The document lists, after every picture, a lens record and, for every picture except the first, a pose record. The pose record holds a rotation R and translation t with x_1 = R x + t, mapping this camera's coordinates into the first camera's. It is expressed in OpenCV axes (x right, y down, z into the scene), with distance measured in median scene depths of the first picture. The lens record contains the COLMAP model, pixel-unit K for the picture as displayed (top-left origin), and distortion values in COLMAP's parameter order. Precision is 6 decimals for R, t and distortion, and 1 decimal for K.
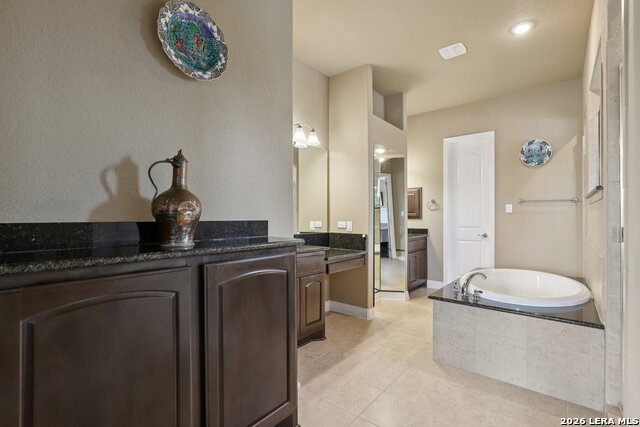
lens RADIAL K [[299.6, 0, 320.0], [0, 299.6, 213.5], [0, 0, 1]] dist [-0.004401, -0.000905]
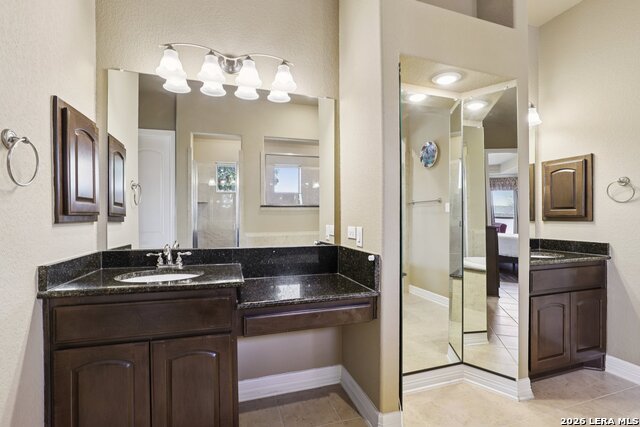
lens RADIAL K [[316.3, 0, 320.0], [0, 316.3, 213.5], [0, 0, 1]] dist [-0.001970, -0.000348]
pose [[0.853324, 0.005060, -0.521356, 0.275373], [0.003851, 0.999864, 0.016007, -0.004023], [0.521366, -0.015667, 0.853189, 0.427130]]
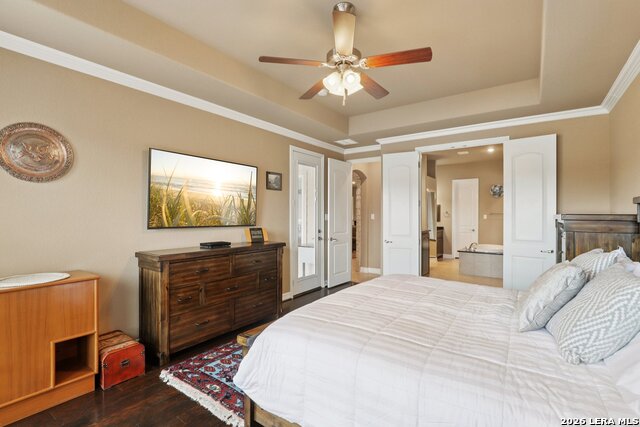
lens RADIAL K [[299.6, 0, 320.0], [0, 299.6, 213.5], [0, 0, 1]] dist [-0.004401, -0.000905]
pose [[0.998794, 0.001337, 0.049080, -0.592415], [-0.001769, 0.999960, 0.008755, -0.055454], [-0.049066, -0.008831, 0.998756, -0.980123]]
